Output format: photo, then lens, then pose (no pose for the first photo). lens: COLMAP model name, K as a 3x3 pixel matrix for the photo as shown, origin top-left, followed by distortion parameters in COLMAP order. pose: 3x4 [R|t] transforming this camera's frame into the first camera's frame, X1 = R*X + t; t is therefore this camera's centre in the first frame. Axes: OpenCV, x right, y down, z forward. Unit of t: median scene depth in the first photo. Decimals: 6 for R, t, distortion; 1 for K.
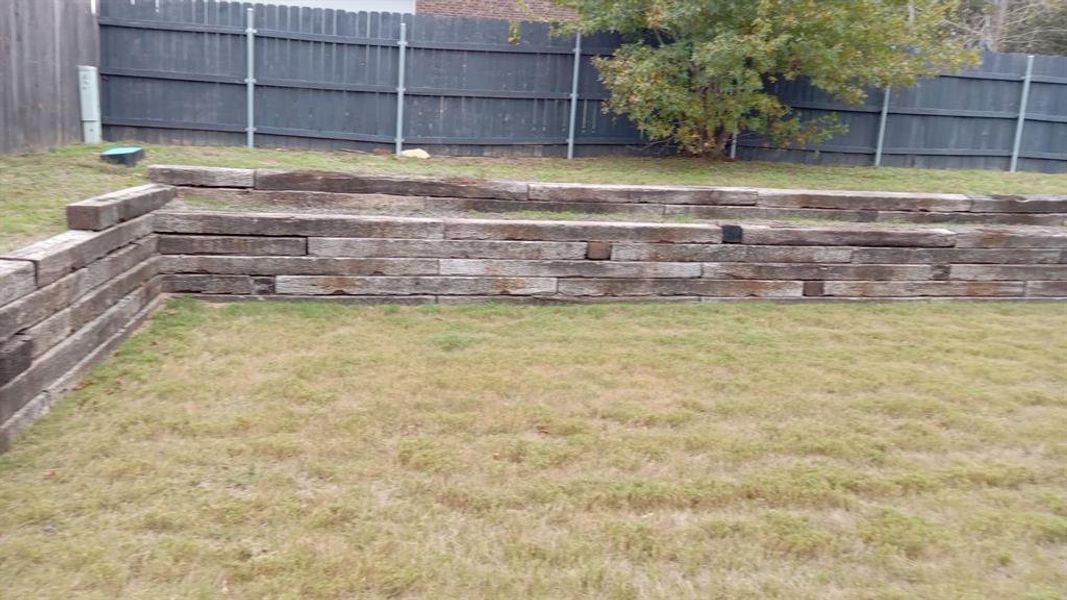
lens RADIAL K [[802.6, 0, 542.2], [0, 802.6, 324.8], [0, 0, 1]] dist [-0.001532, -0.008759]
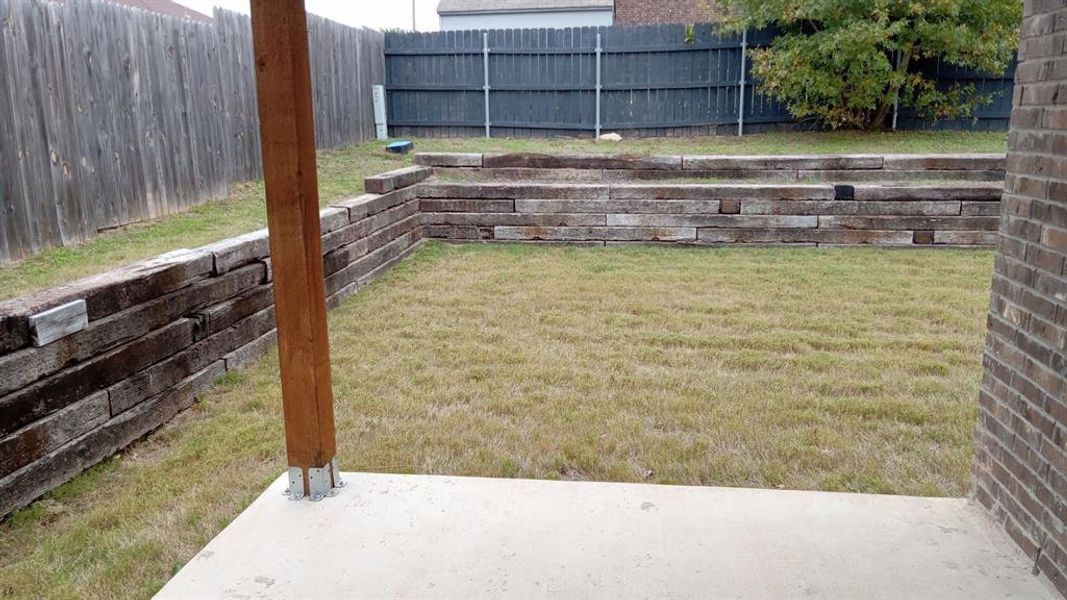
lens RADIAL K [[783.0, 0, 604.9], [0, 783.0, 370.4], [0, 0, 1]] dist [0.004375, 0.000265]
pose [[0.969222, 0.029678, -0.244393, 0.196815], [-0.009329, 0.996422, 0.084001, 0.069878], [0.246011, -0.079136, 0.966031, -0.316724]]
